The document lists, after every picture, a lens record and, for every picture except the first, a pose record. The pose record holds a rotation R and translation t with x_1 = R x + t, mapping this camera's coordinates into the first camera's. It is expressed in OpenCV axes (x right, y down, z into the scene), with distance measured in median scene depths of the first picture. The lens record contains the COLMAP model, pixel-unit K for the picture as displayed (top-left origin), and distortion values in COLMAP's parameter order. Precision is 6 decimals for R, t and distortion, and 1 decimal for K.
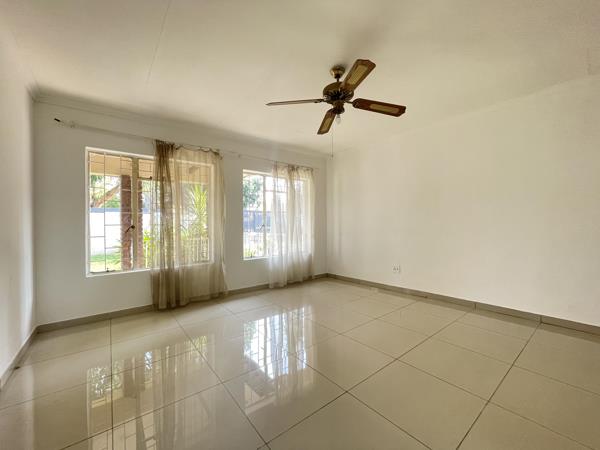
lens RADIAL K [[240.6, 0, 299.0], [0, 240.6, 225.1], [0, 0, 1]] dist [-0.000376, -0.000138]
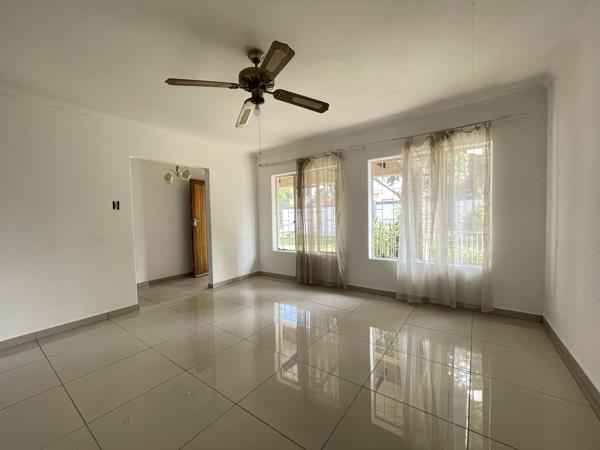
lens RADIAL K [[240.6, 0, 299.0], [0, 240.6, 225.1], [0, 0, 1]] dist [-0.000376, -0.000138]
pose [[0.283553, 0.038185, -0.958196, 0.664935], [0.021561, 0.998700, 0.046180, -0.037411], [0.958714, -0.033754, 0.282361, 0.553136]]
